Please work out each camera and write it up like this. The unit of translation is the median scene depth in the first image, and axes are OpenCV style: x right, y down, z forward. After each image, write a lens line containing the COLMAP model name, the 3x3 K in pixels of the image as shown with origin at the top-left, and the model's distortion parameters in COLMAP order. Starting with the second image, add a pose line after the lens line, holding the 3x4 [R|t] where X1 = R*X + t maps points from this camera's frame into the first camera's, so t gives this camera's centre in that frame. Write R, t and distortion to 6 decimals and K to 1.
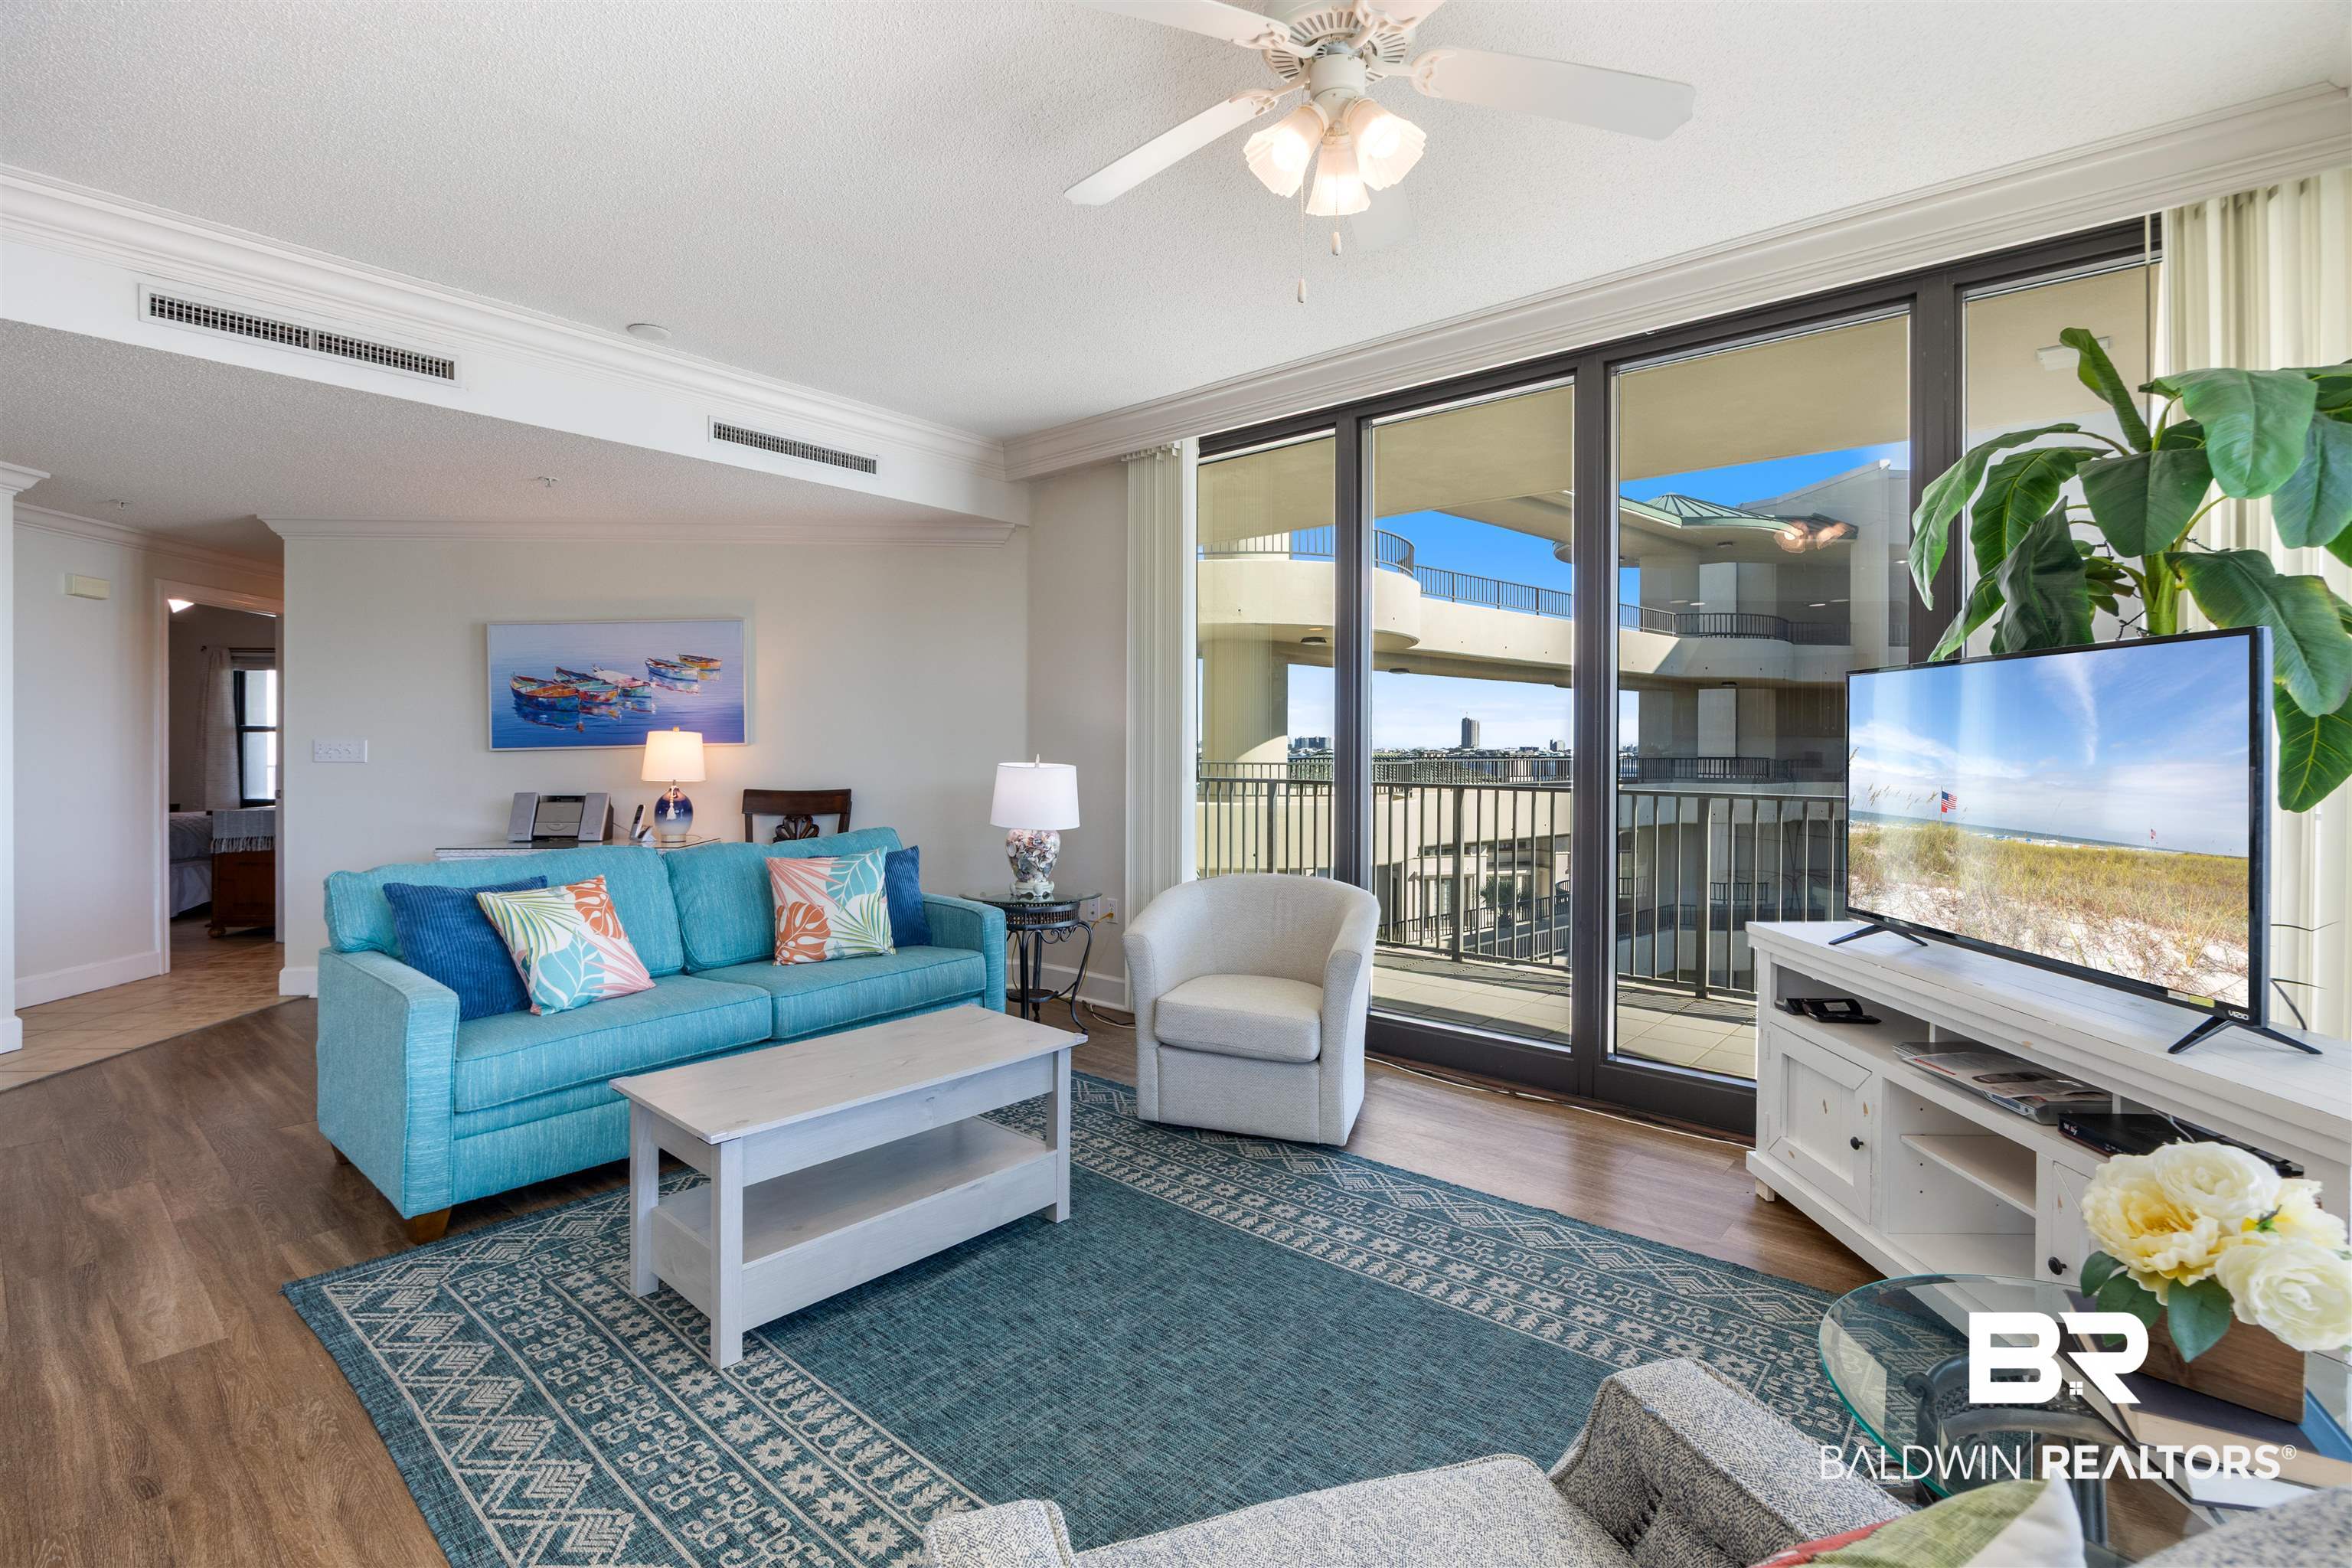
lens RADIAL K [[1067.6, 0, 1177.0], [0, 1067.6, 746.0], [0, 0, 1]] dist [-0.011015, -0.000877]
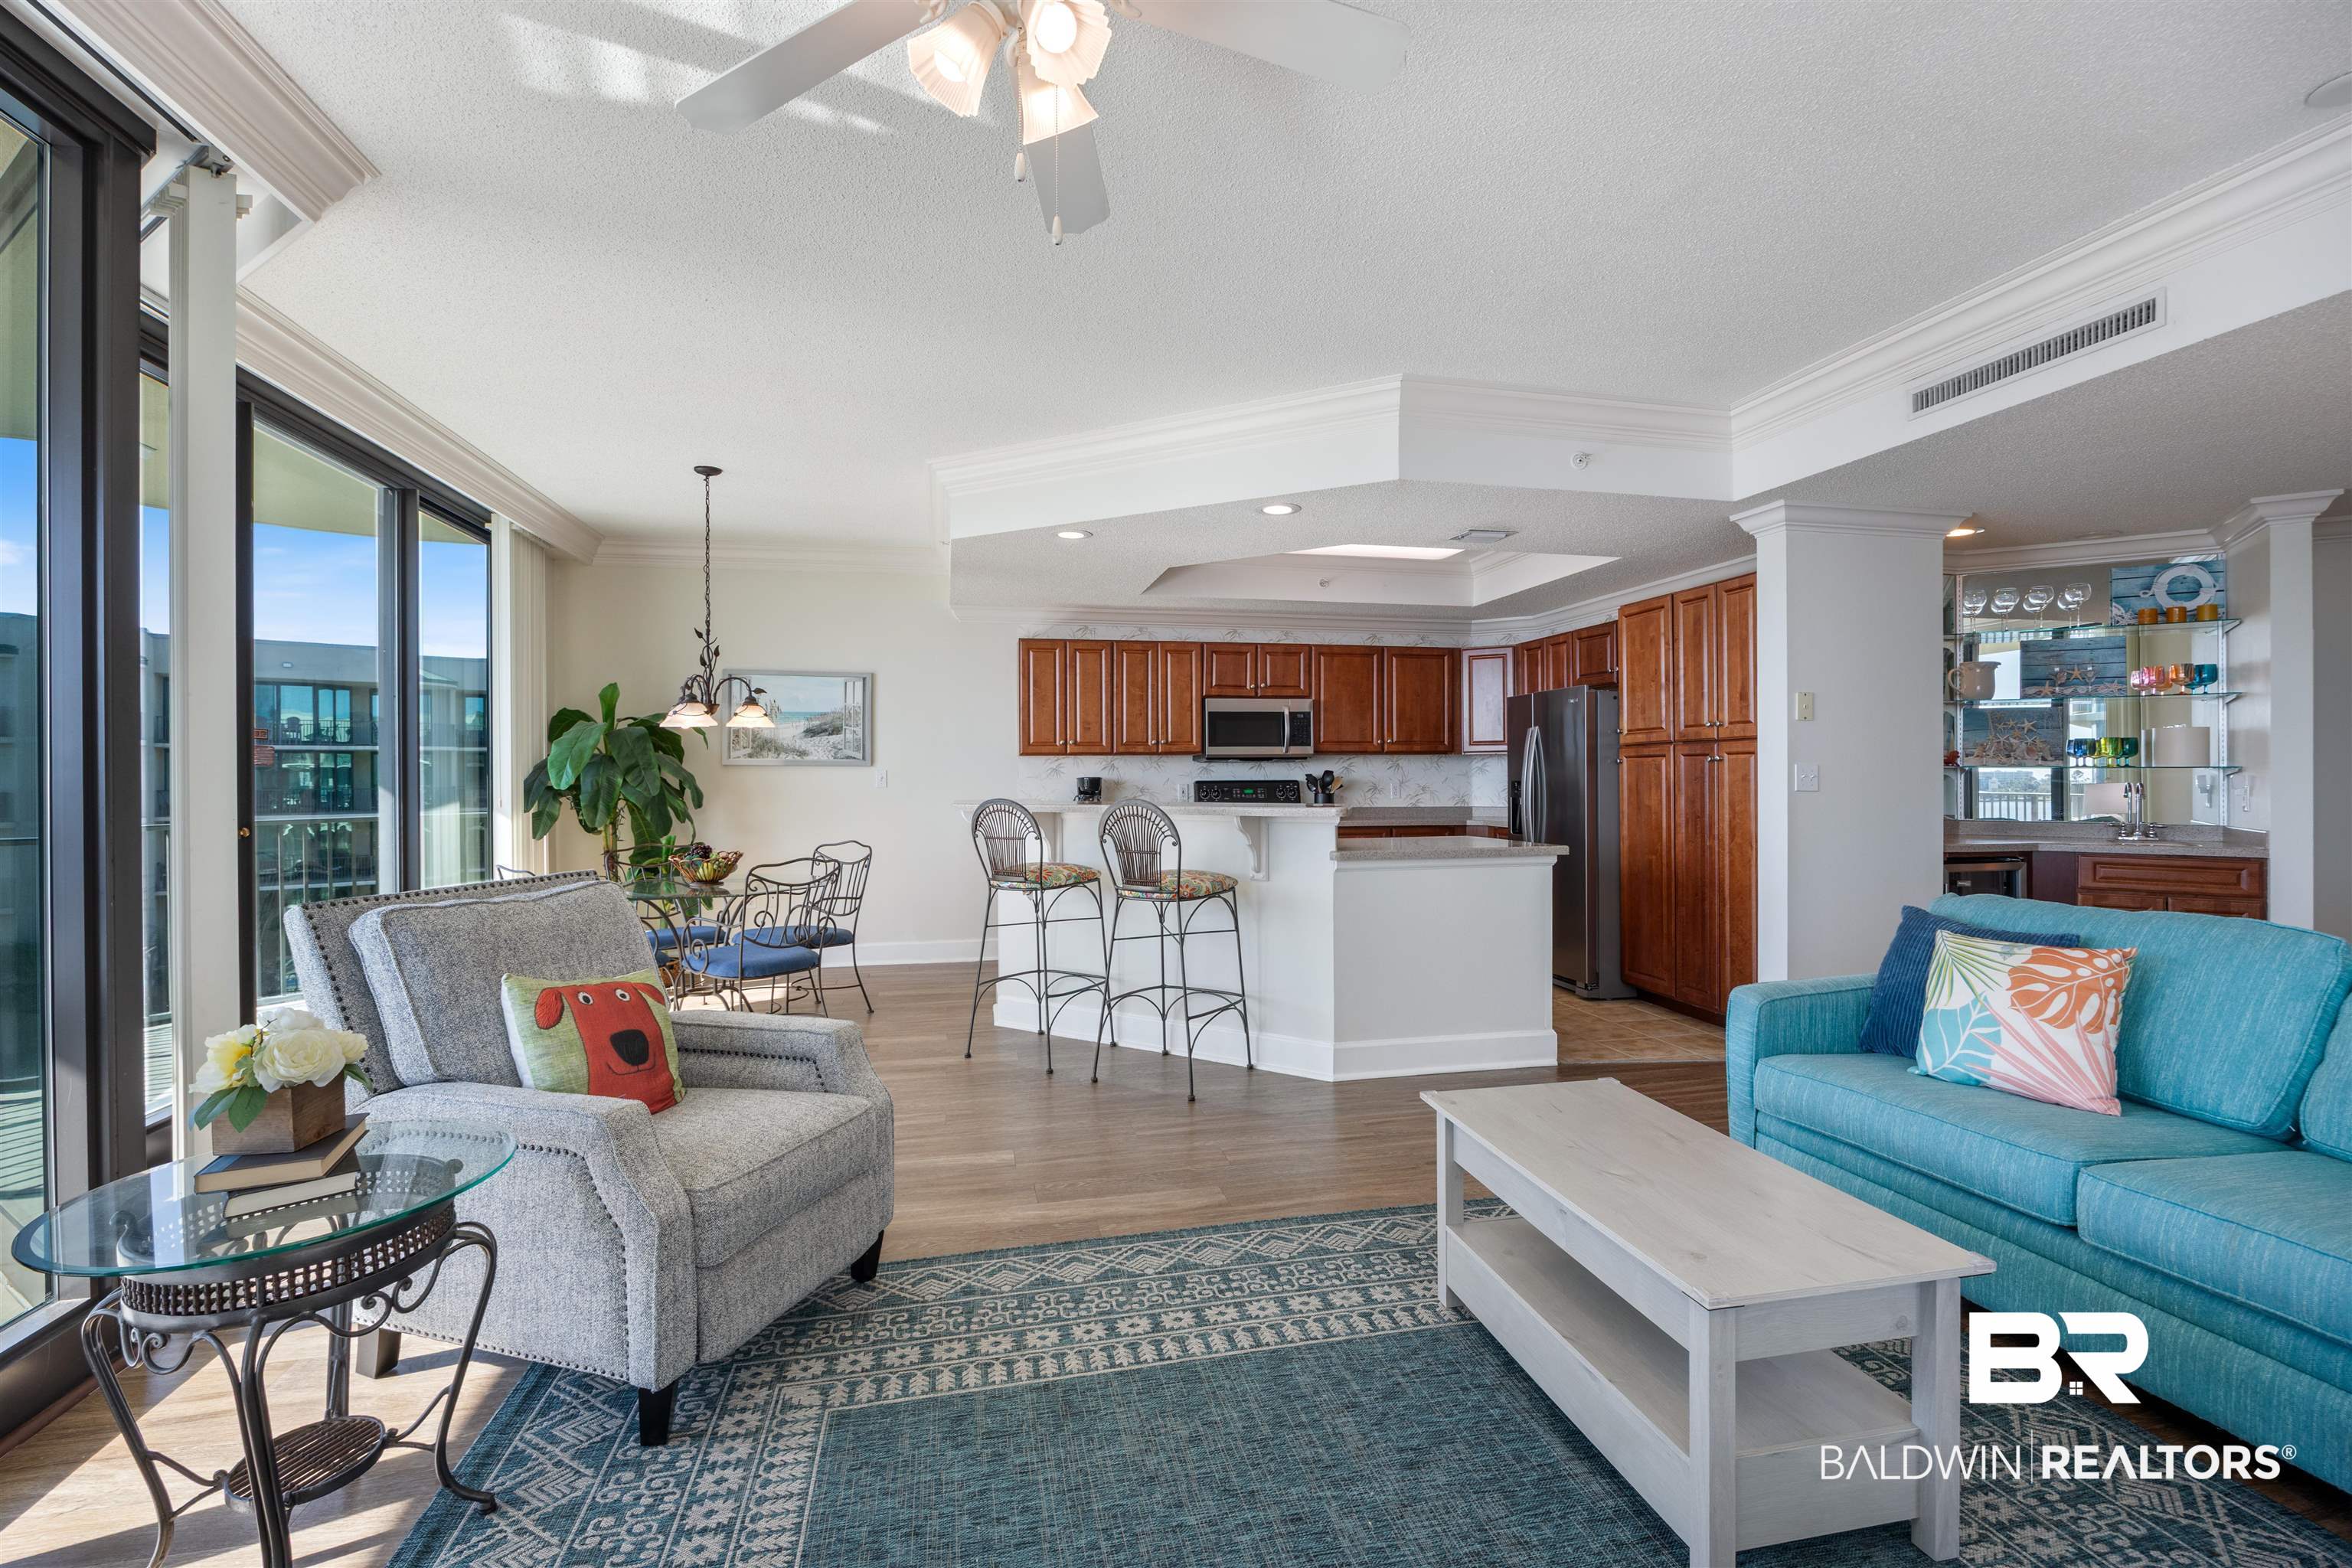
lens RADIAL K [[1067.6, 0, 1183.8], [0, 1067.6, 768.5], [0, 0, 1]] dist [-0.011015, -0.000877]
pose [[-0.600516, -0.001132, -0.799612, 0.390302], [0.003499, 0.999986, -0.004043, -0.003436], [0.799605, -0.005225, -0.600504, 0.833482]]
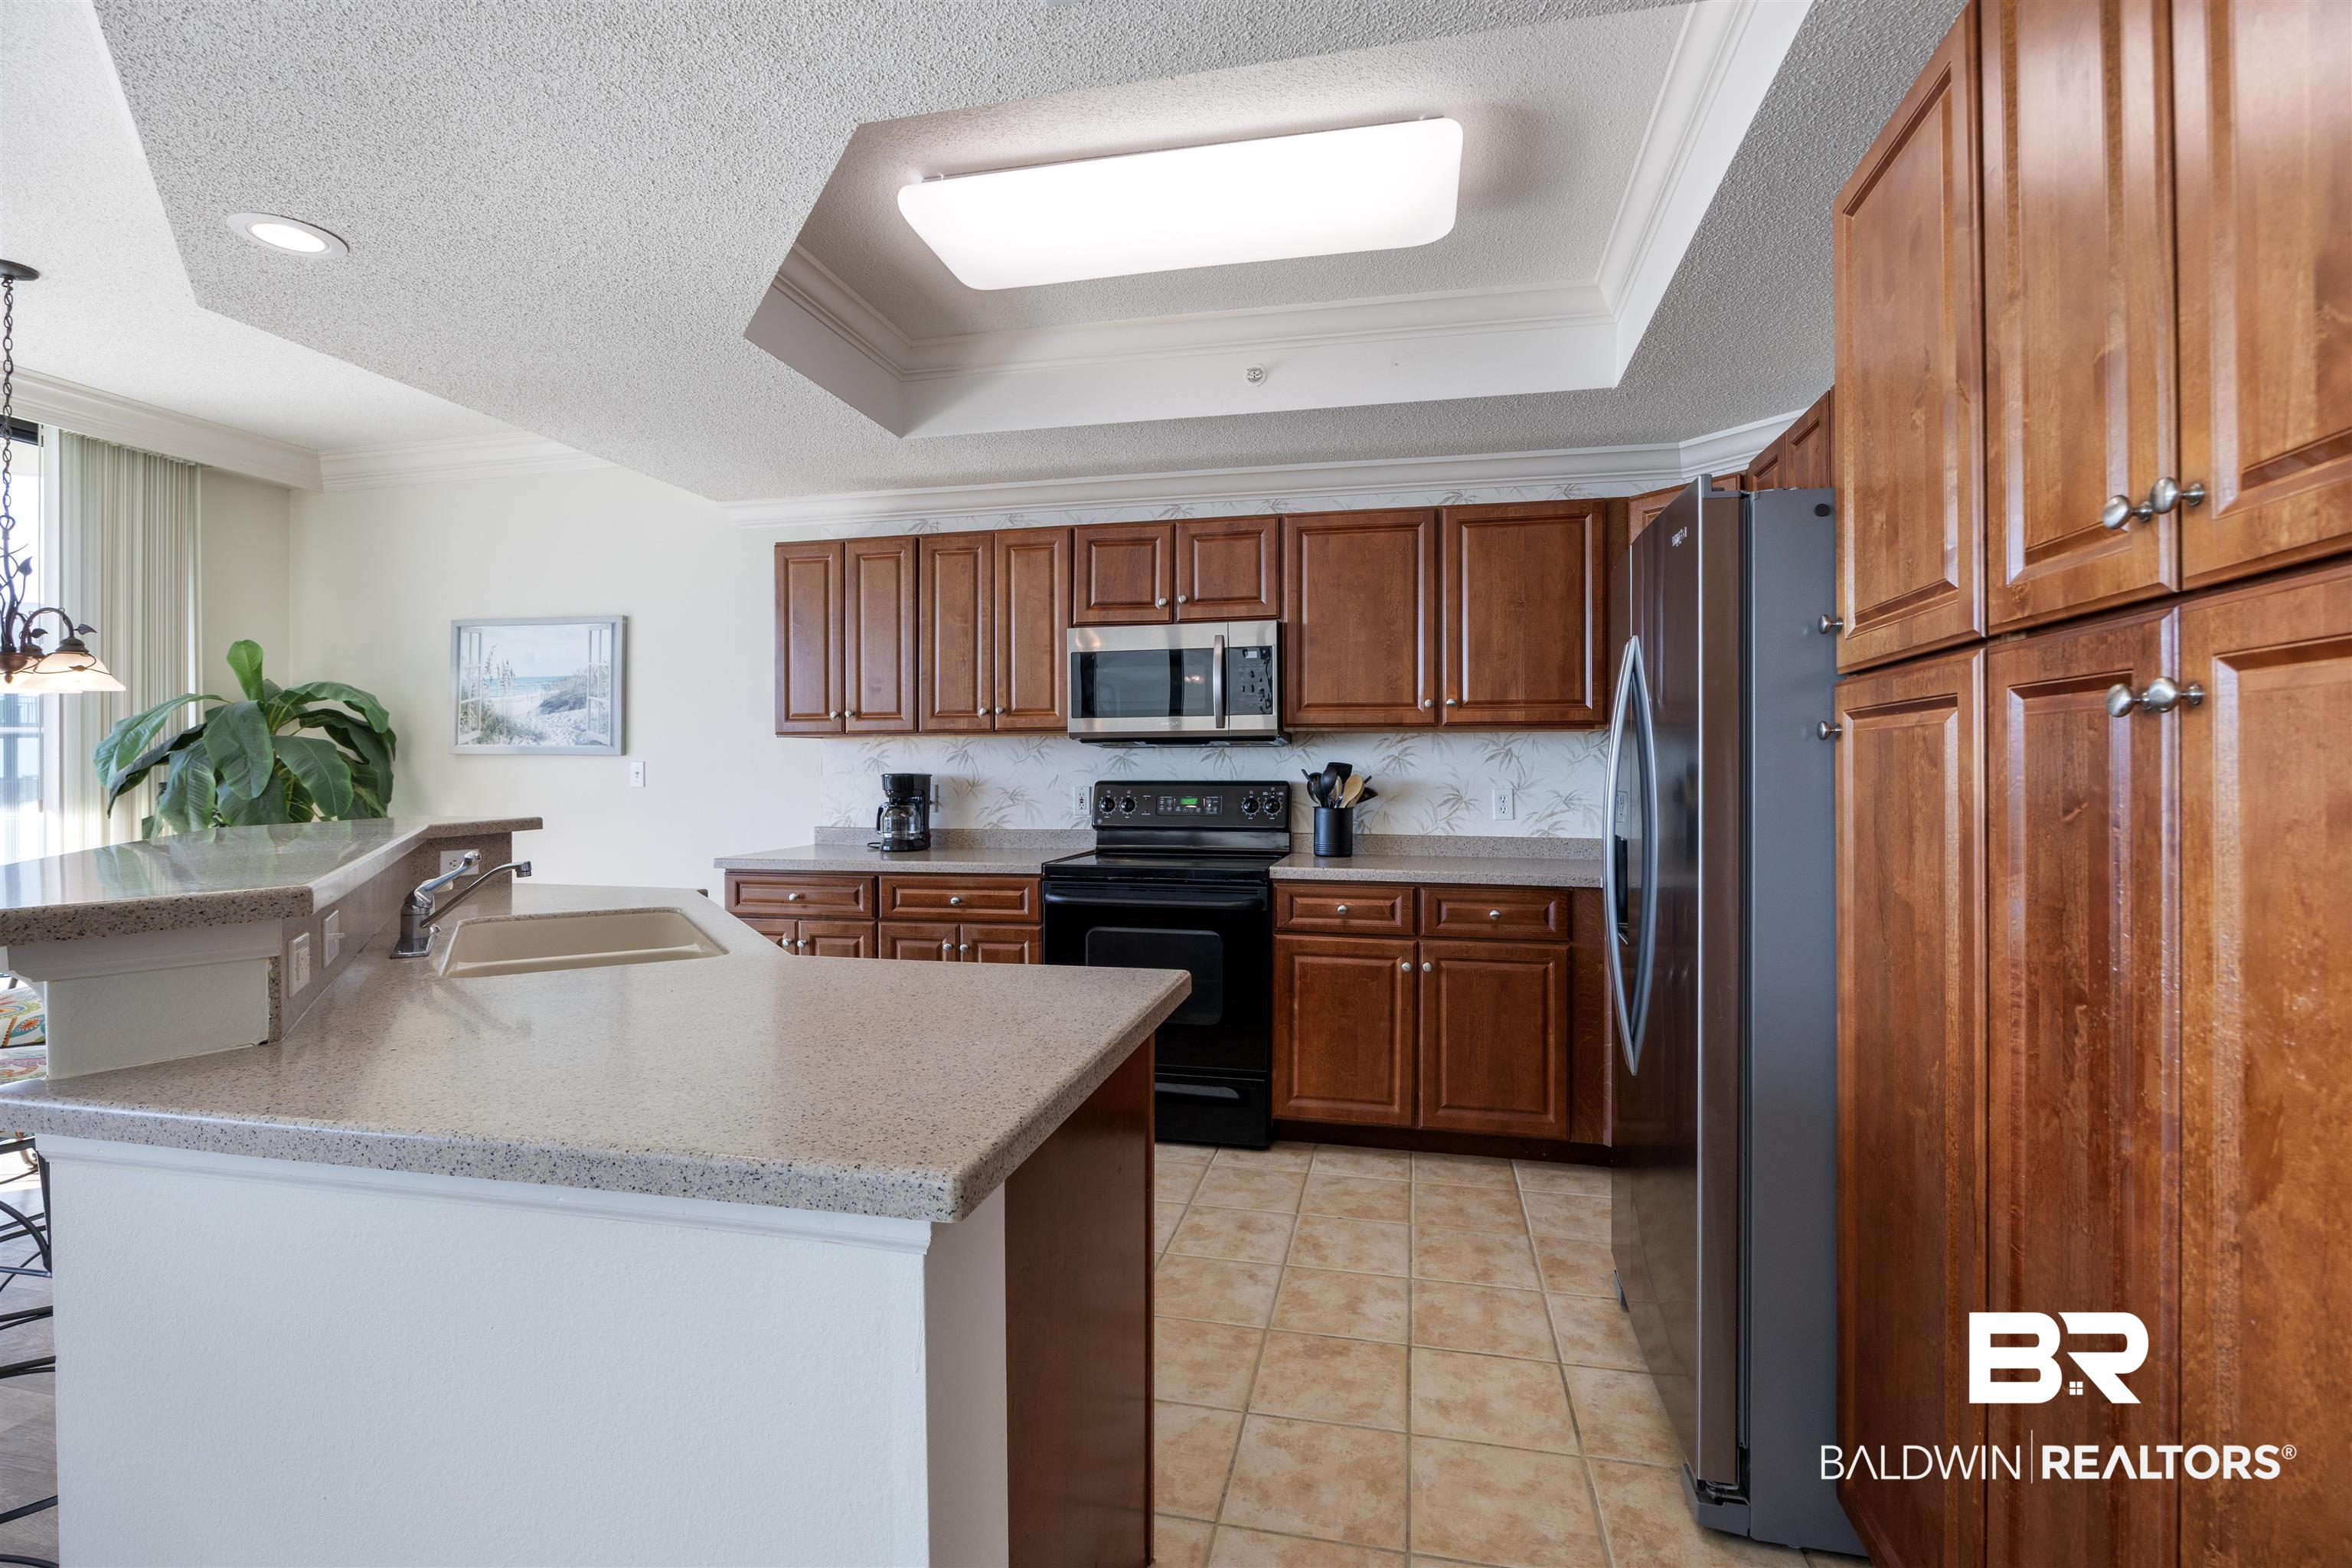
lens RADIAL K [[1067.6, 0, 1163.2], [0, 1067.6, 765.2], [0, 0, 1]] dist [-0.011015, -0.000877]
pose [[-0.890502, 0.000620, -0.454979, -0.741362], [0.001207, 0.999999, -0.001001, -0.003090], [0.454977, -0.001440, -0.890502, 0.682732]]
